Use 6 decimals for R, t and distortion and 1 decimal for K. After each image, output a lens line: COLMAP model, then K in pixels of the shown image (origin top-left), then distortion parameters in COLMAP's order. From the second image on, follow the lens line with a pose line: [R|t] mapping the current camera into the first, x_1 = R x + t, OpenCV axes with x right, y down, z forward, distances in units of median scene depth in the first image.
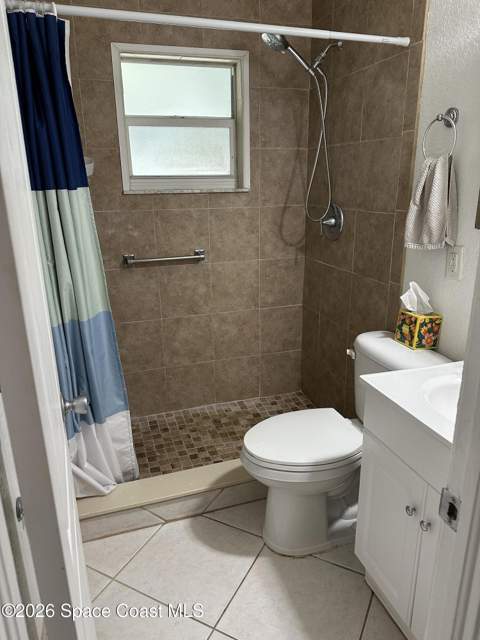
lens RADIAL K [[451.3, 0, 240.8], [0, 451.3, 320.9], [0, 0, 1]] dist [0.060510, -0.024470]
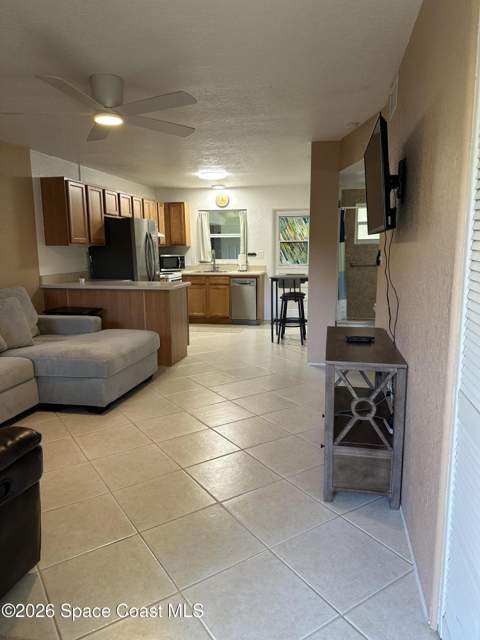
lens RADIAL K [[451.3, 0, 240.5], [0, 451.3, 320.8], [0, 0, 1]] dist [0.060510, -0.024470]
pose [[0.863551, 0.089564, -0.496244, 0.738438], [-0.157967, 0.982615, -0.097545, 0.739861], [0.478880, 0.162625, 0.862686, -2.222504]]
